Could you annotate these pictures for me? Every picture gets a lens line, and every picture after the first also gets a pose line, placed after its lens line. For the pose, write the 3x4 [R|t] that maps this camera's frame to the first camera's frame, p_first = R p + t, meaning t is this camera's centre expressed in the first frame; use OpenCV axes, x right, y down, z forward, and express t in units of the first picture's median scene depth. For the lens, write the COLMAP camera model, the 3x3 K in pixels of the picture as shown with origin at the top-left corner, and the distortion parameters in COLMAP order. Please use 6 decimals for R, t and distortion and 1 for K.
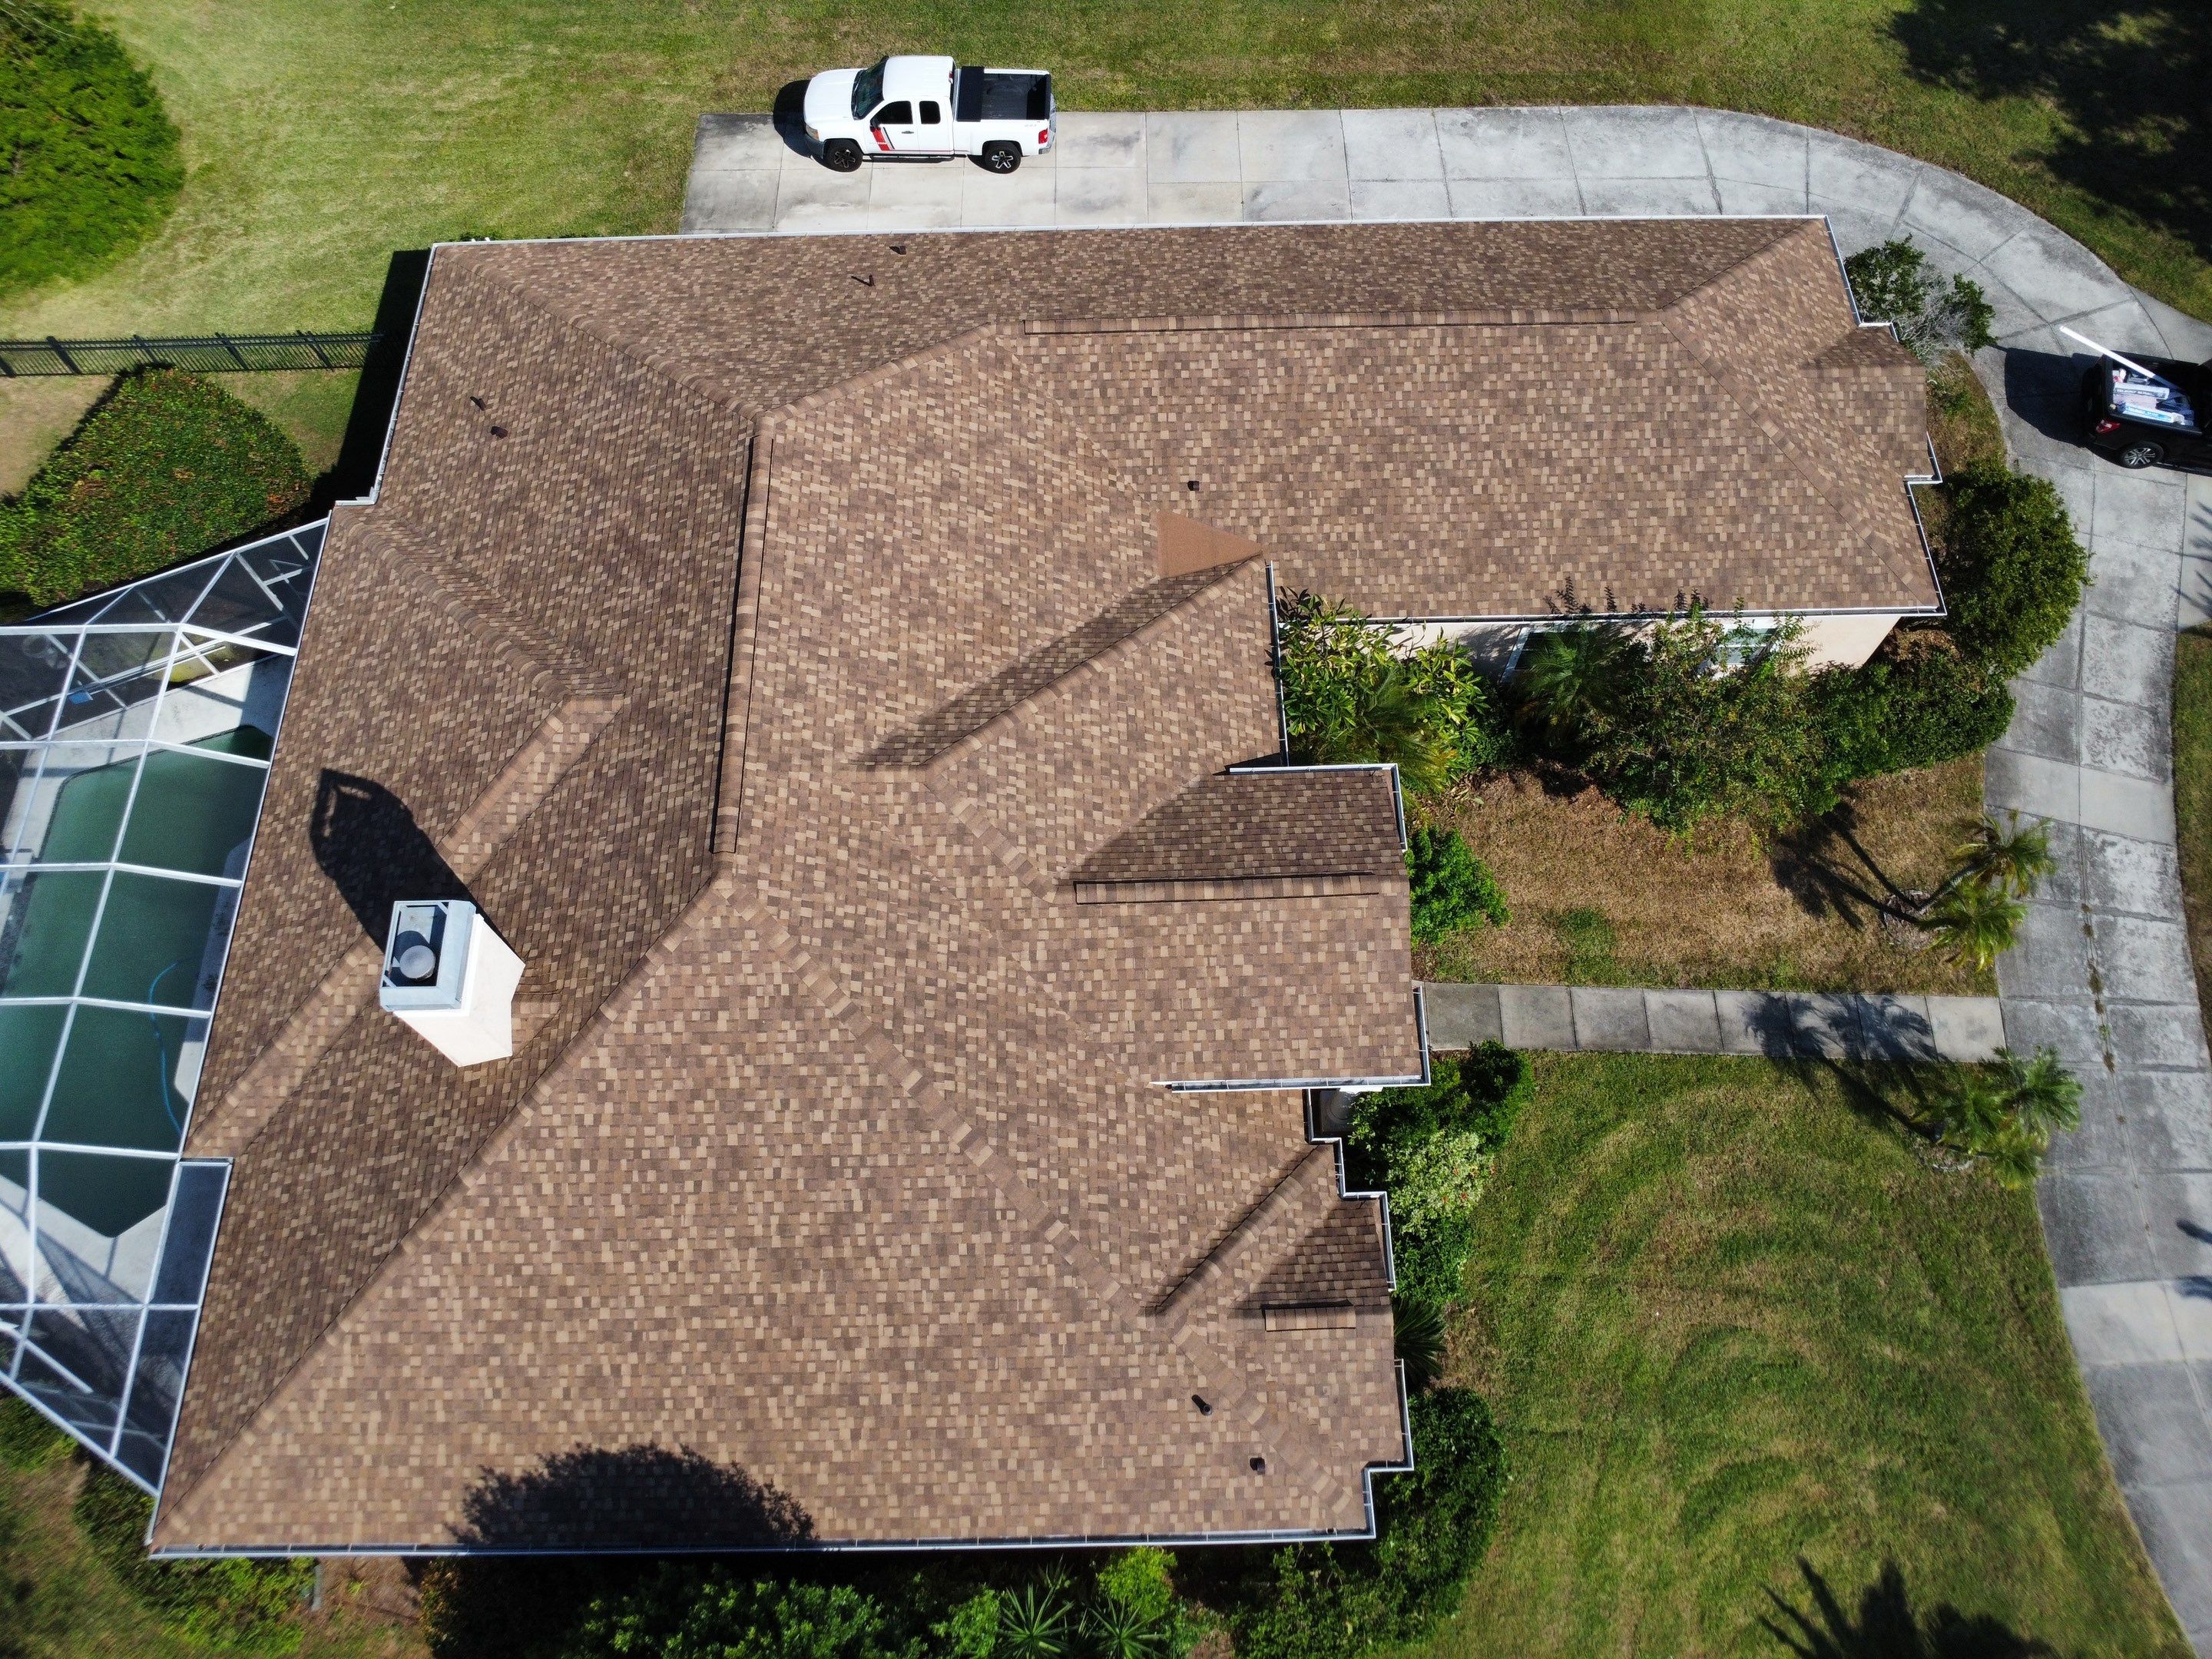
lens RADIAL K [[1598.8, 0, 1108.8], [0, 1598.8, 821.5], [0, 0, 1]] dist [-0.013415, -0.030982]
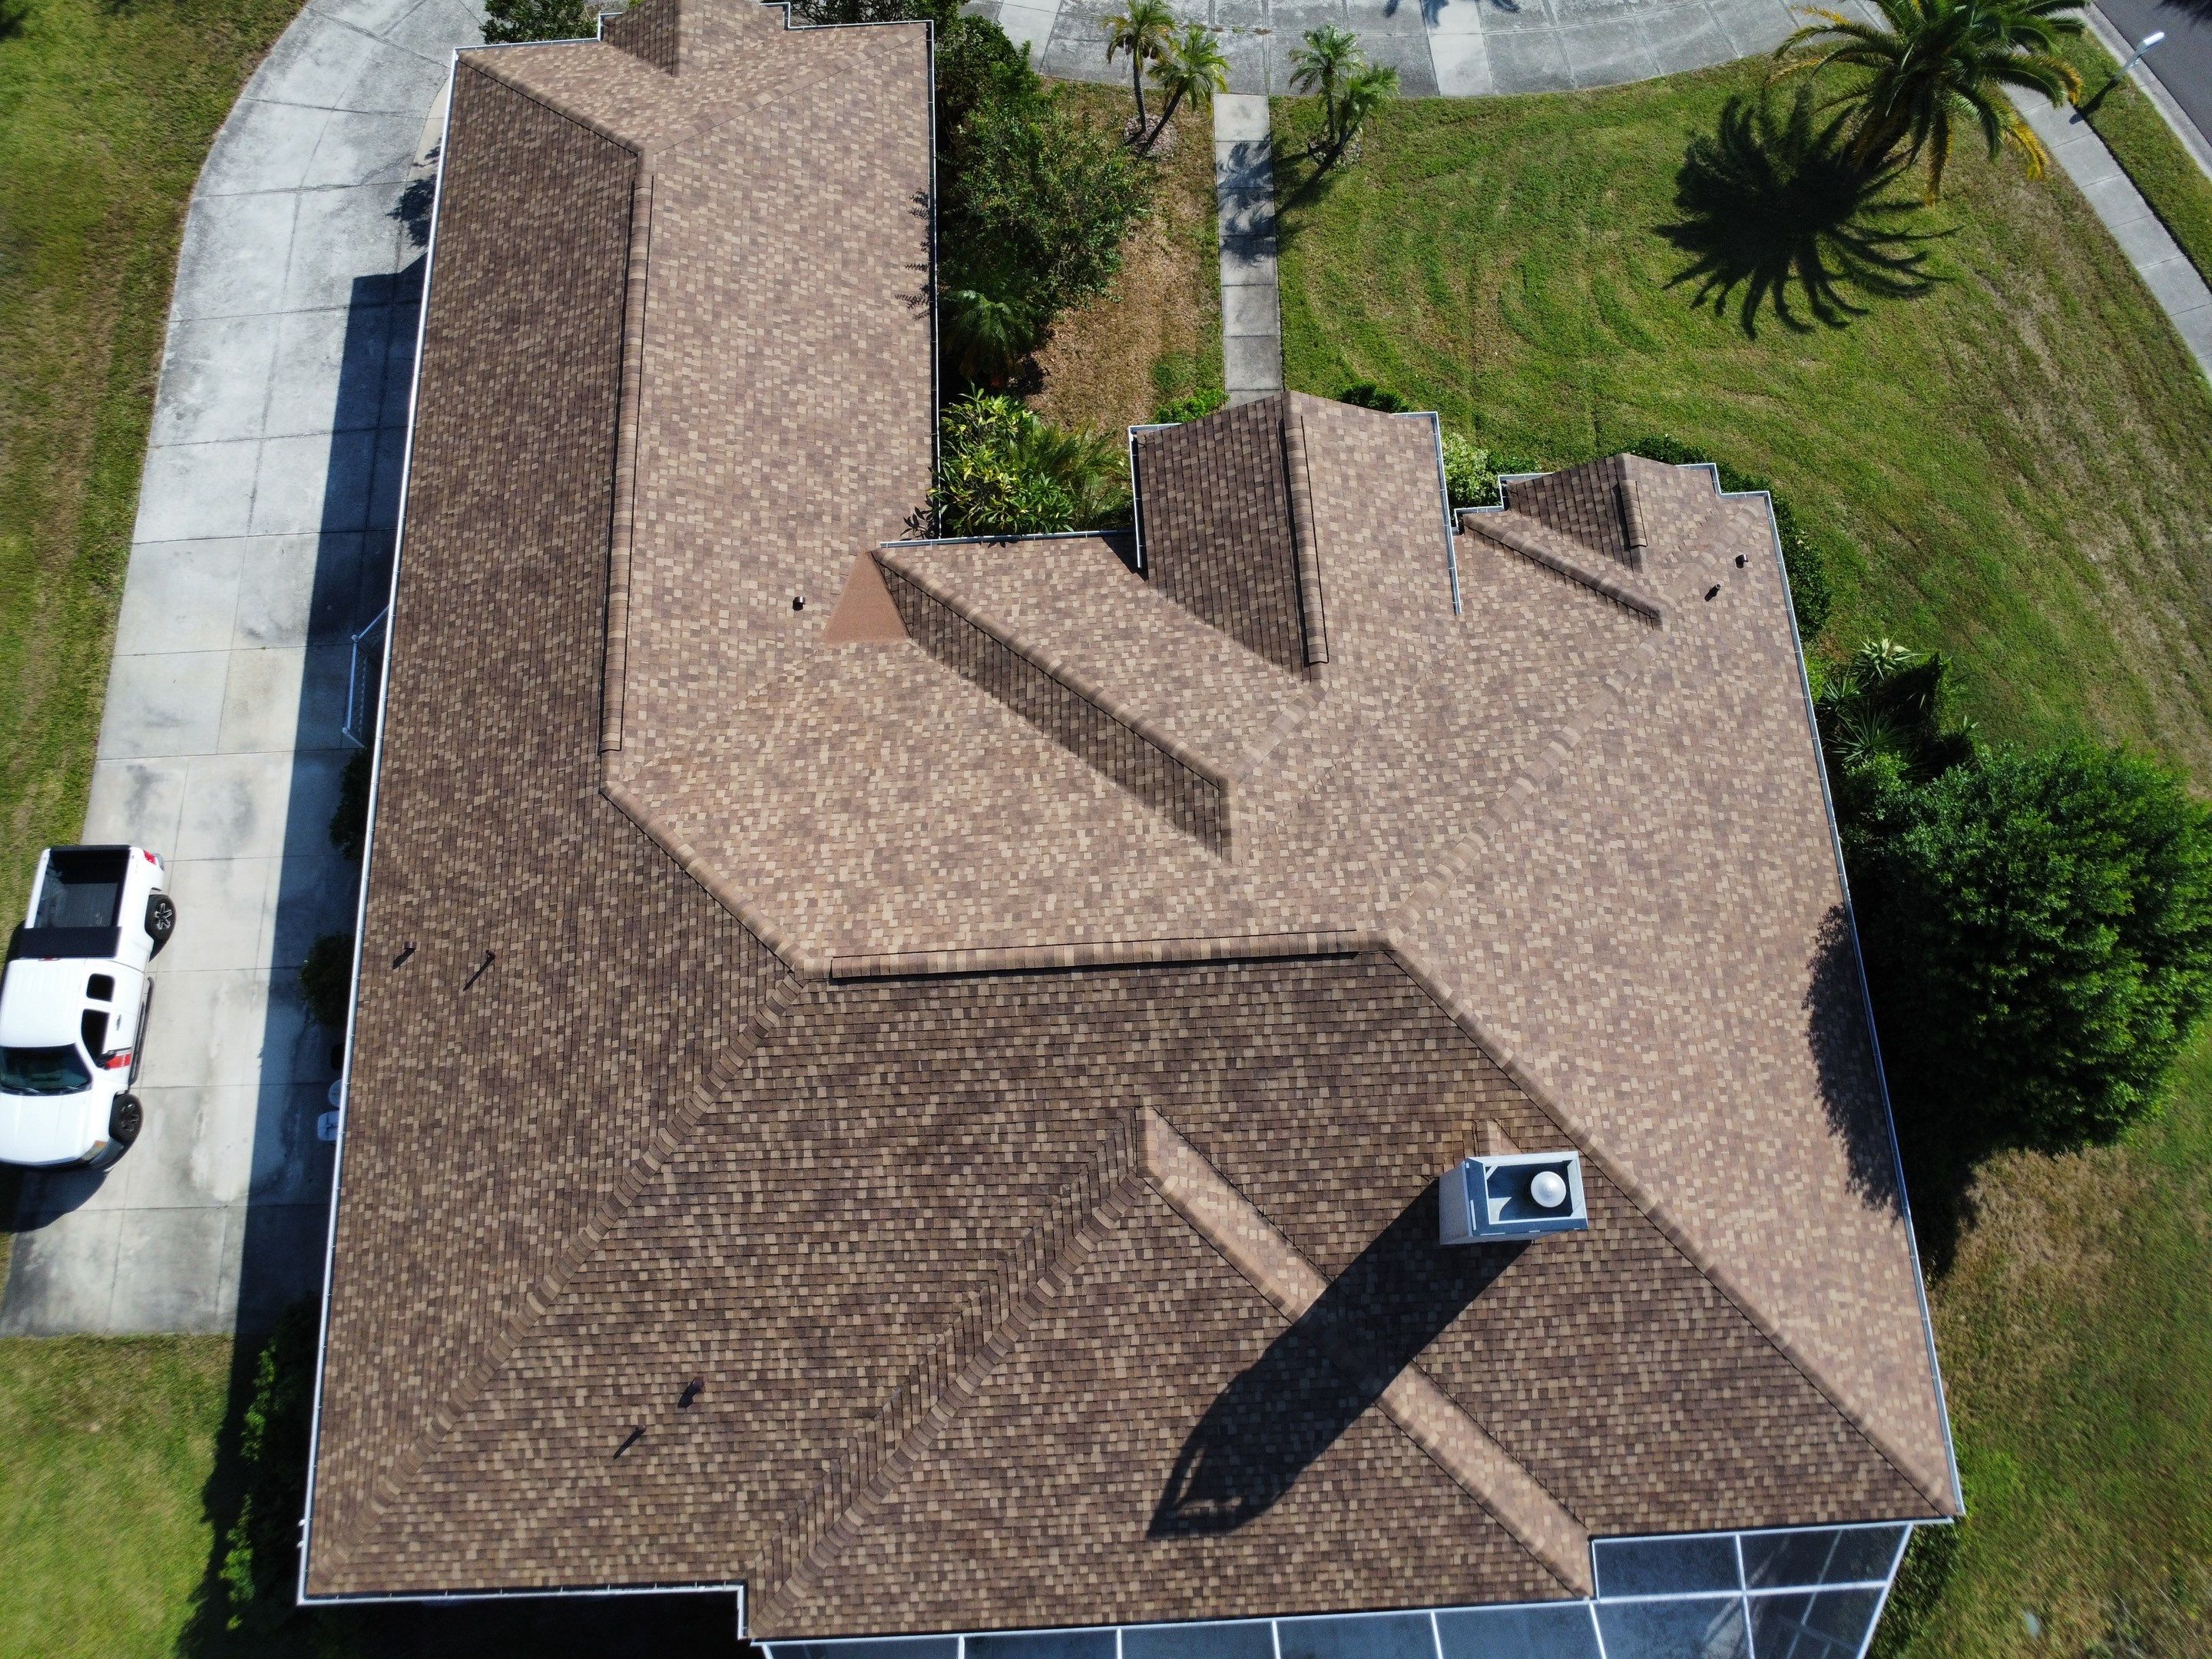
lens RADIAL K [[1598.8, 0, 1108.8], [0, 1598.8, 821.5], [0, 0, 1]] dist [-0.013415, -0.030982]
pose [[-0.027041, -0.948770, 0.314807, -0.409942], [0.906338, 0.109578, 0.408099, -0.457661], [-0.421688, 0.296357, 0.856943, 0.162004]]
